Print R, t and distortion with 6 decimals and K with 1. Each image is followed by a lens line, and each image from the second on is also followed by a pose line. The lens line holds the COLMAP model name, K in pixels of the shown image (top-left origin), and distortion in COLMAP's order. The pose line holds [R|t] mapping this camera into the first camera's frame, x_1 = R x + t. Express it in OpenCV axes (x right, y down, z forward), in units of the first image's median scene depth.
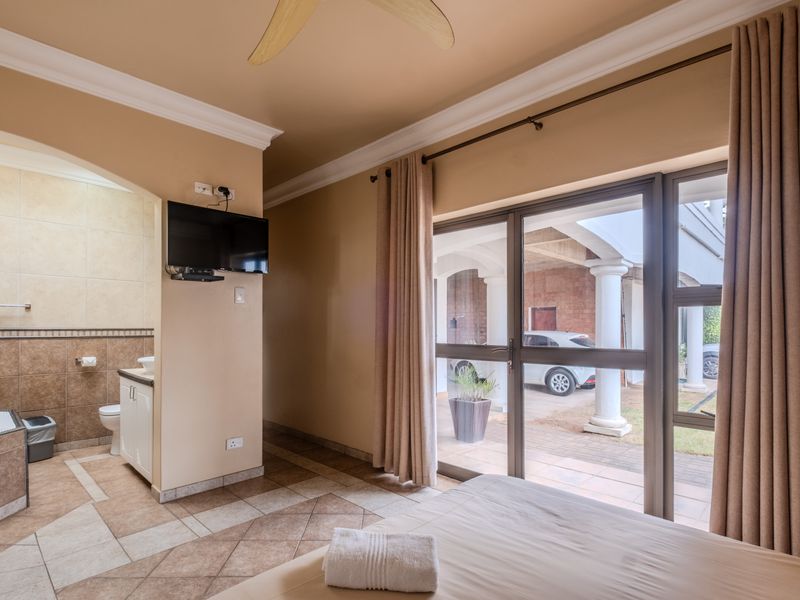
lens RADIAL K [[419.8, 0, 398.0], [0, 419.8, 323.9], [0, 0, 1]] dist [-0.002441, -0.001339]
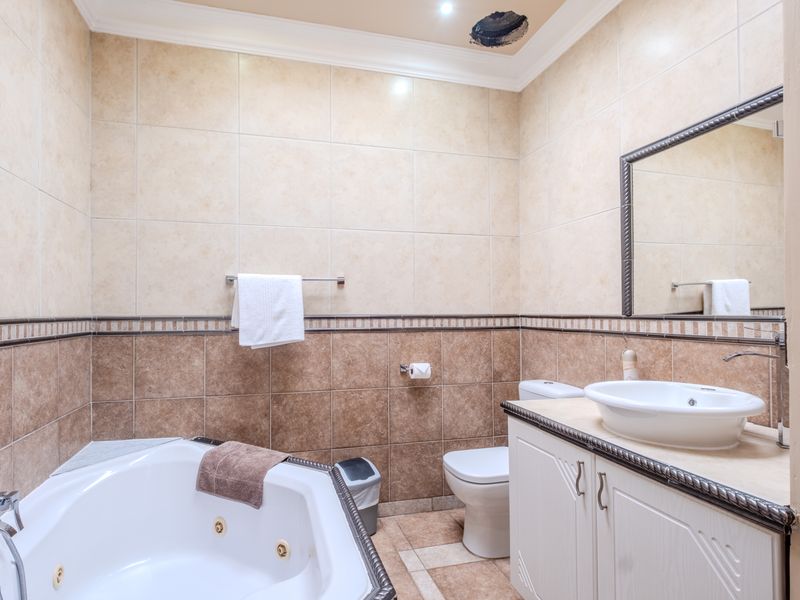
lens RADIAL K [[419.8, 0, 398.4], [0, 419.8, 304.8], [0, 0, 1]] dist [-0.002441, -0.001339]
pose [[0.873872, -0.014727, -0.485933, -0.477445], [0.008197, 0.999845, -0.015560, 0.005243], [0.486087, 0.009614, 0.873858, 0.467376]]
